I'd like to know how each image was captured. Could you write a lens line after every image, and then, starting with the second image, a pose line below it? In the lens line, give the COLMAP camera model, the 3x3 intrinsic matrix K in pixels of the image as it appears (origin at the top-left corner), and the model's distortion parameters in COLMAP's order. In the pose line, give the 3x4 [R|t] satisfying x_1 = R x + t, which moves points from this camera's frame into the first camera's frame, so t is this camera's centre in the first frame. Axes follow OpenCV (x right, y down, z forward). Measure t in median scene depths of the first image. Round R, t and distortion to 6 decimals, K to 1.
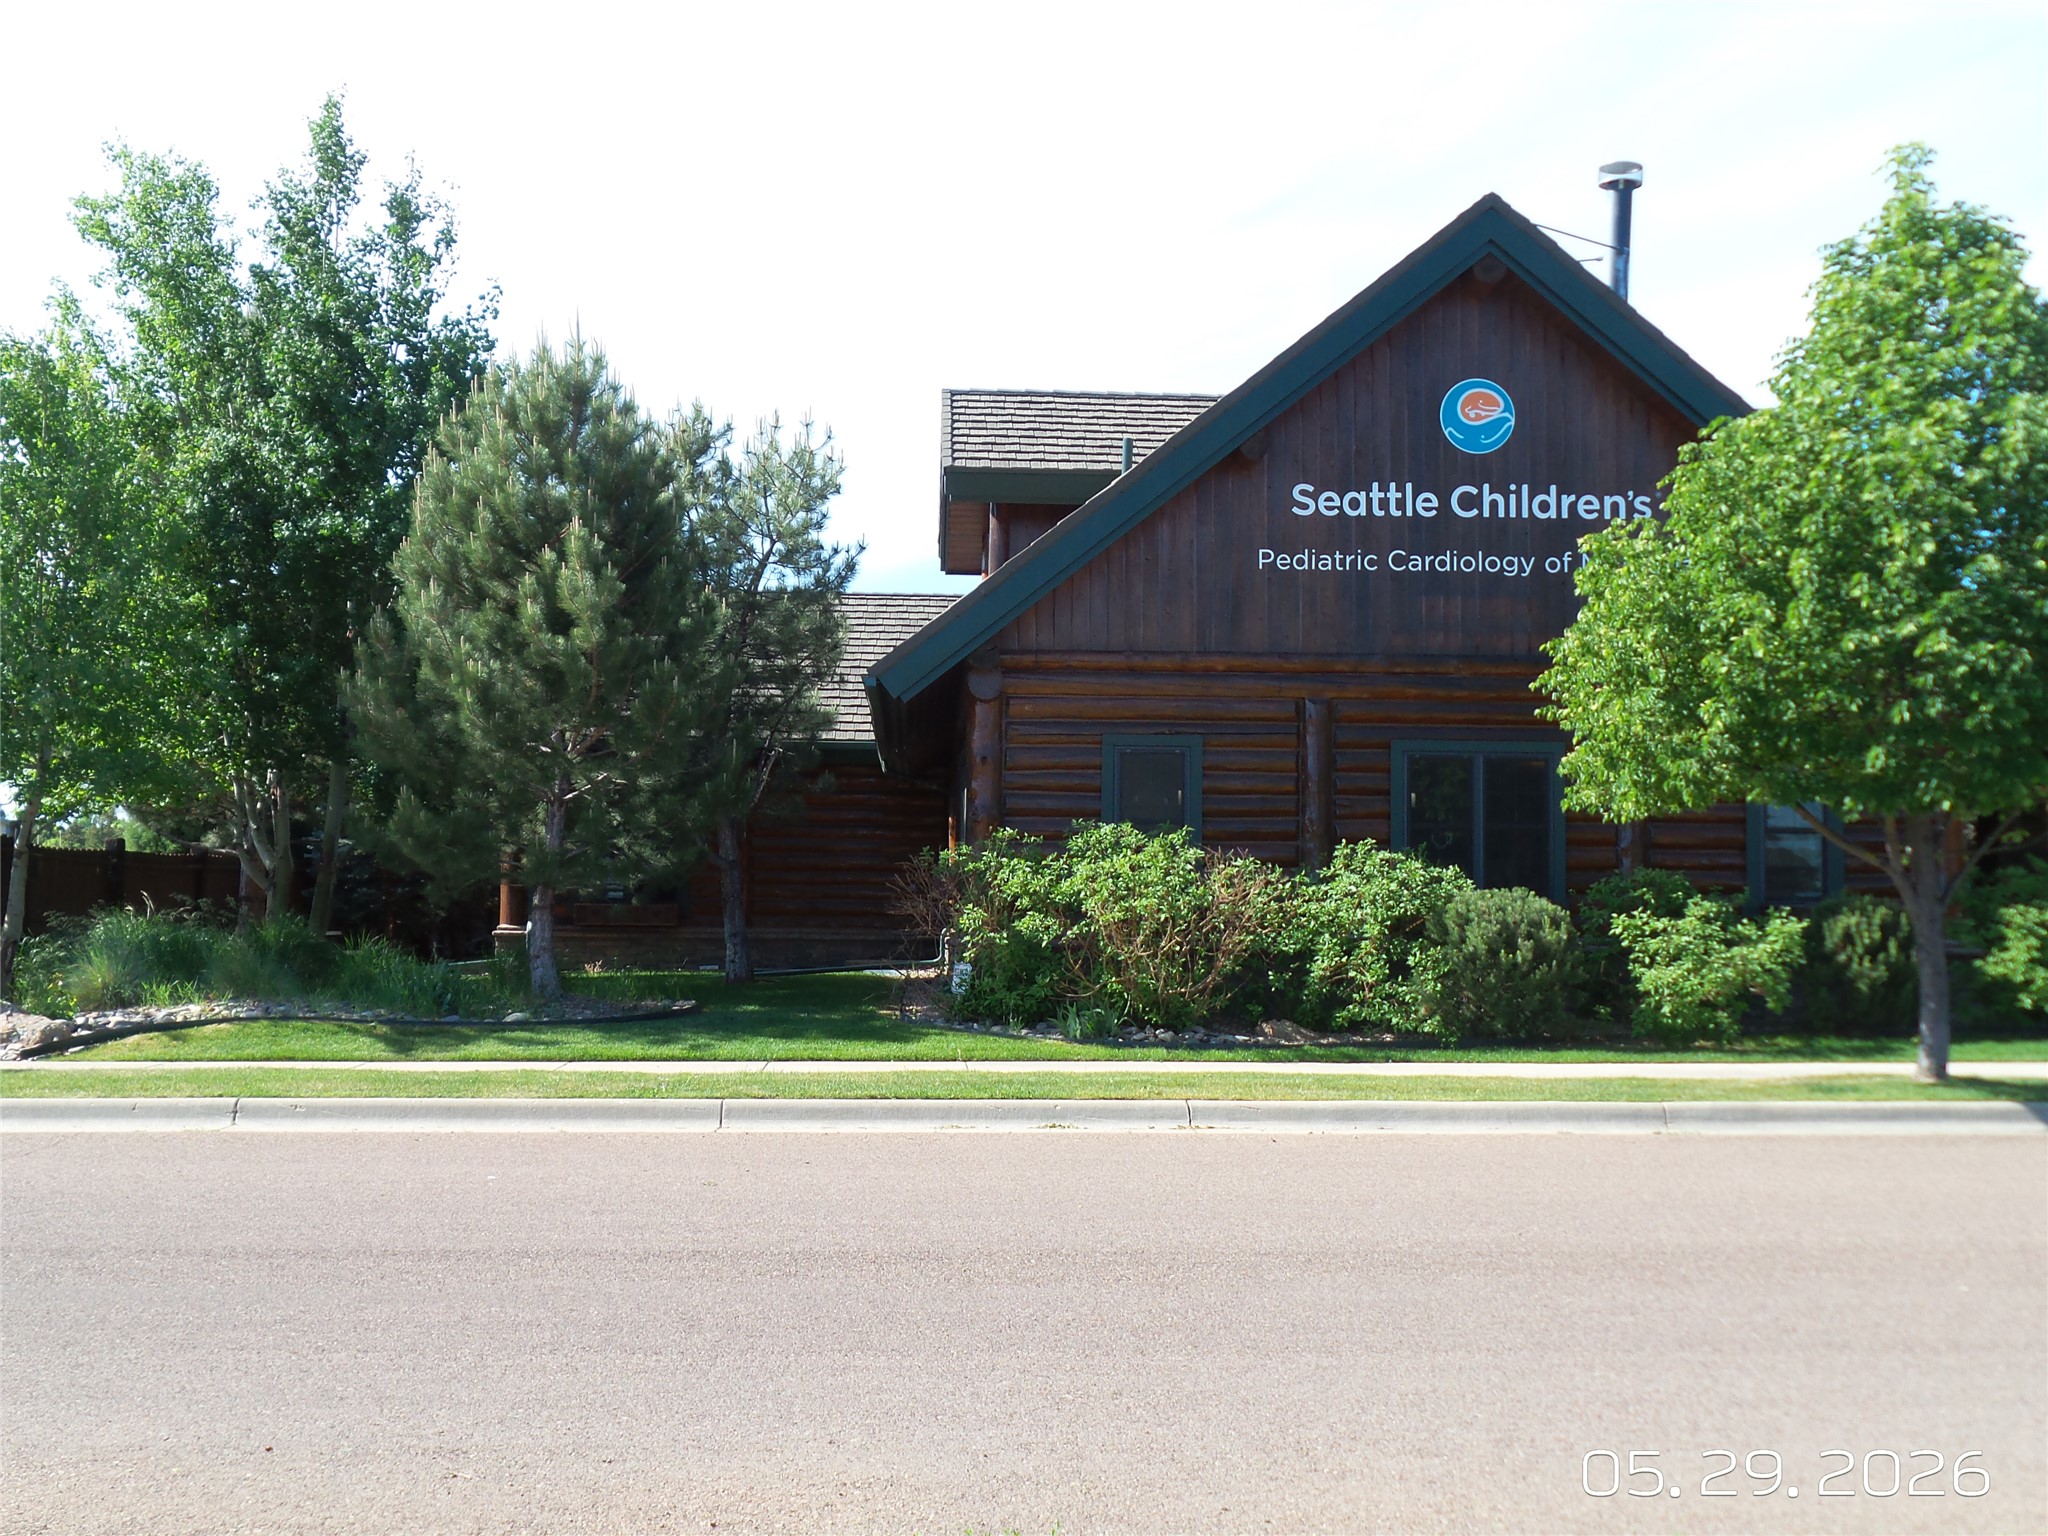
lens RADIAL K [[2541.7, 0, 1023.4], [0, 2541.7, 765.0], [0, 0, 1]] dist [0.067600, 0.000000]
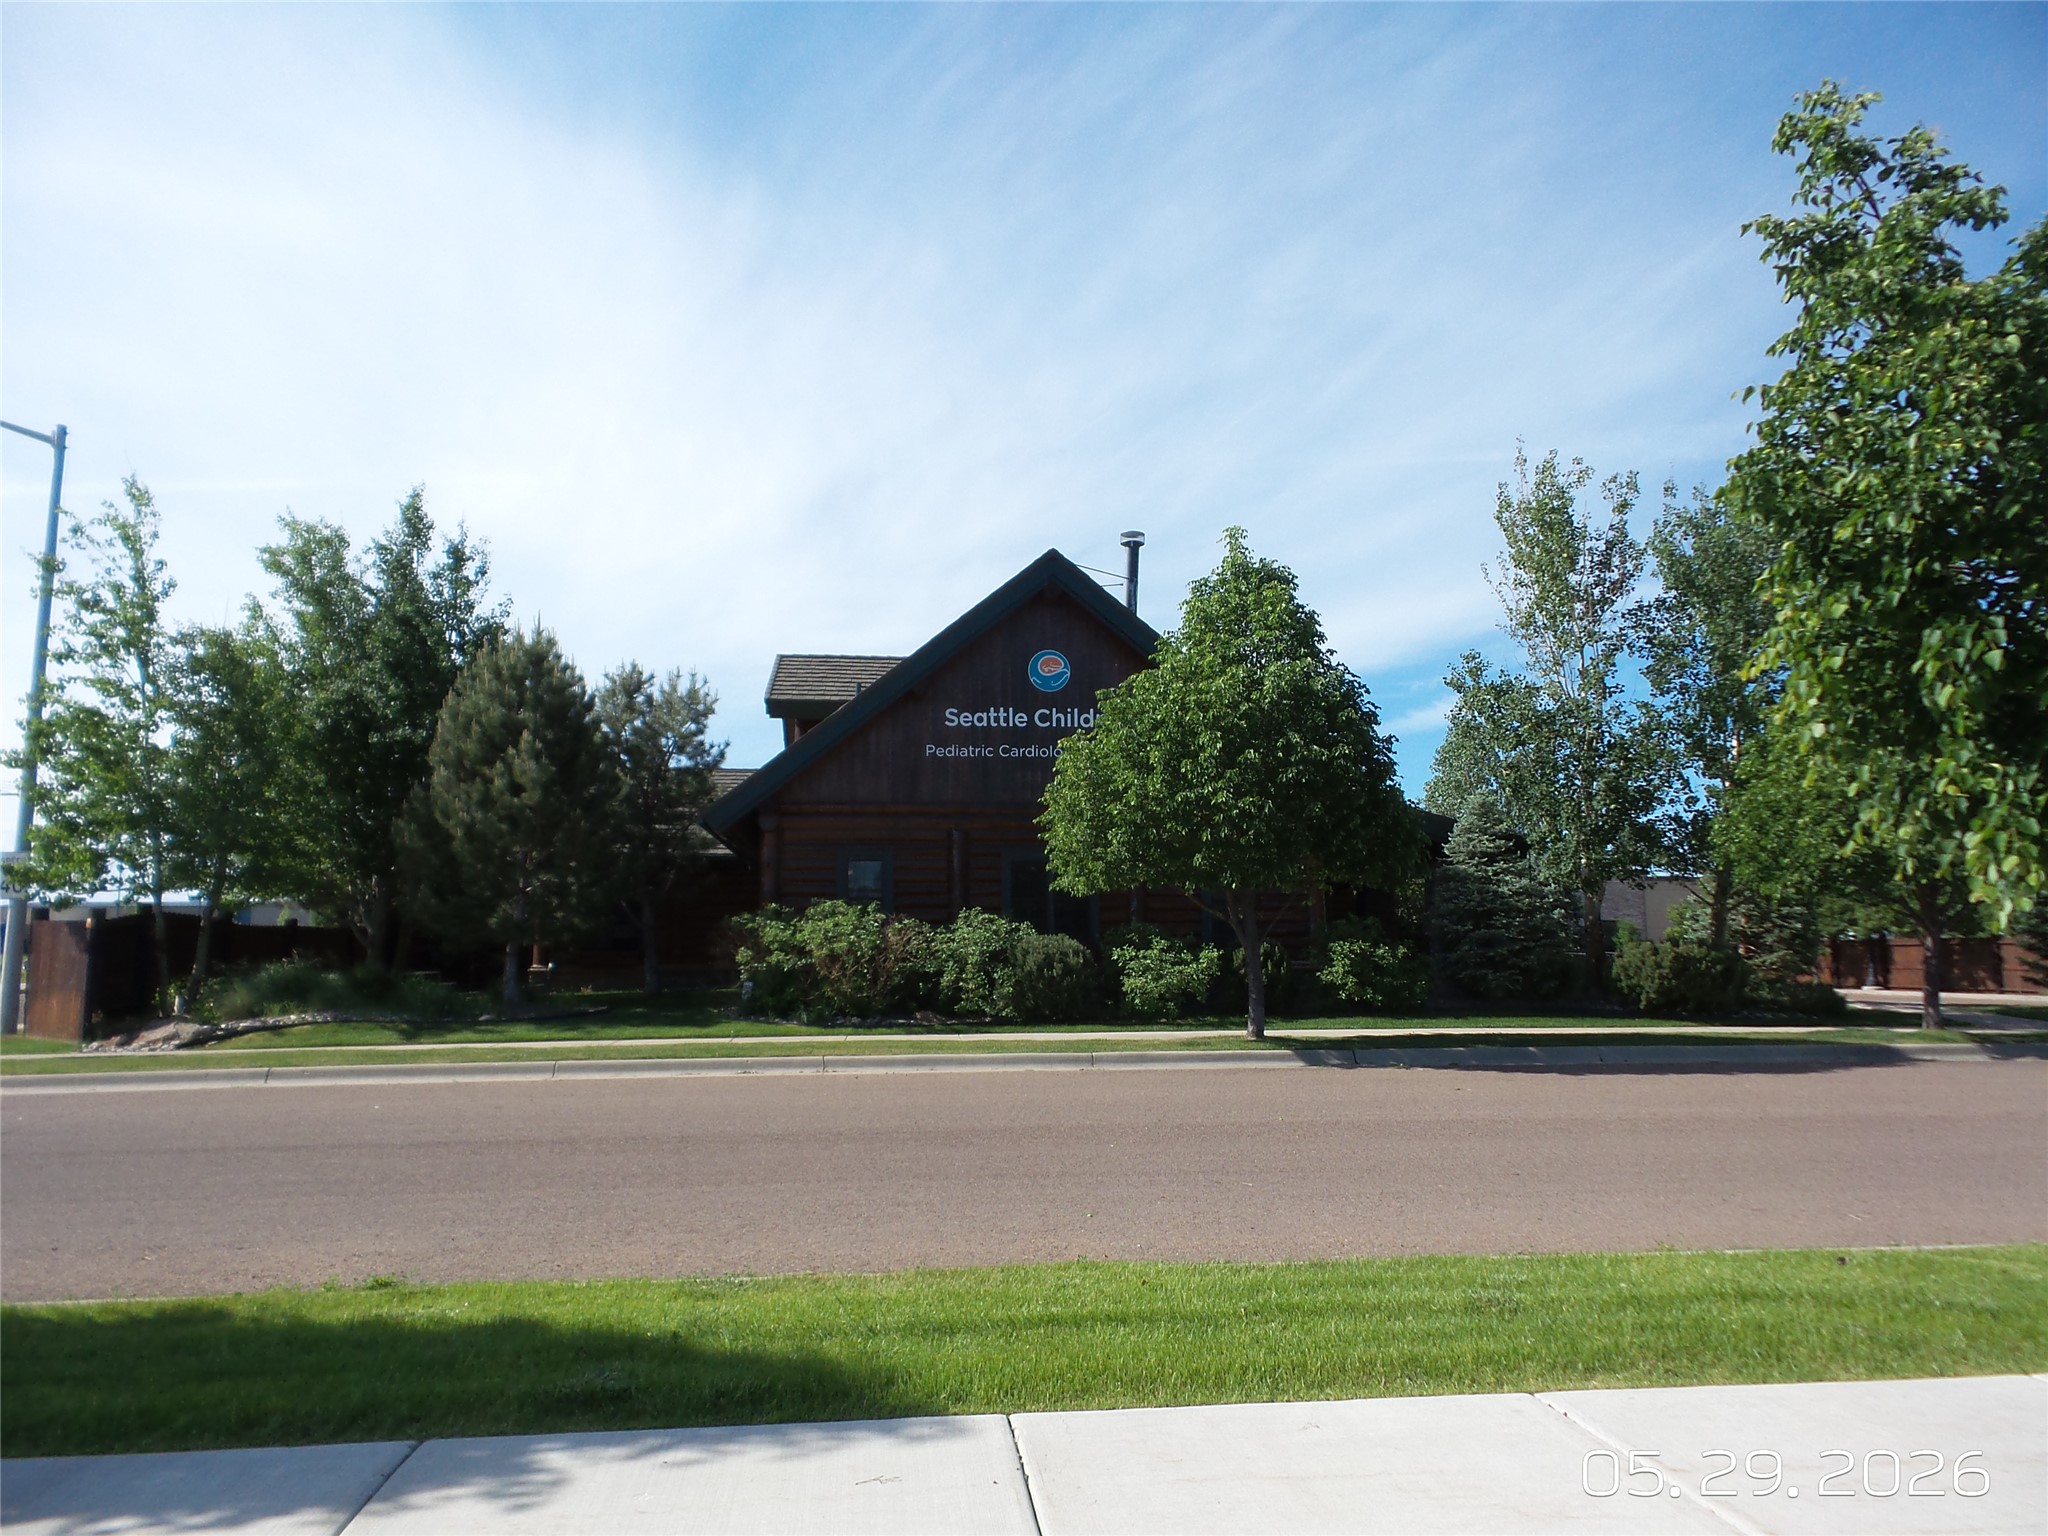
lens RADIAL K [[1507.6, 0, 1024.6], [0, 1507.6, 767.6], [0, 0, 1]] dist [0.112577, -0.003703]
pose [[0.999433, -0.006937, 0.032940, 0.131026], [0.009072, 0.997837, -0.065102, 0.000546], [-0.032417, 0.065364, 0.997335, -0.059319]]
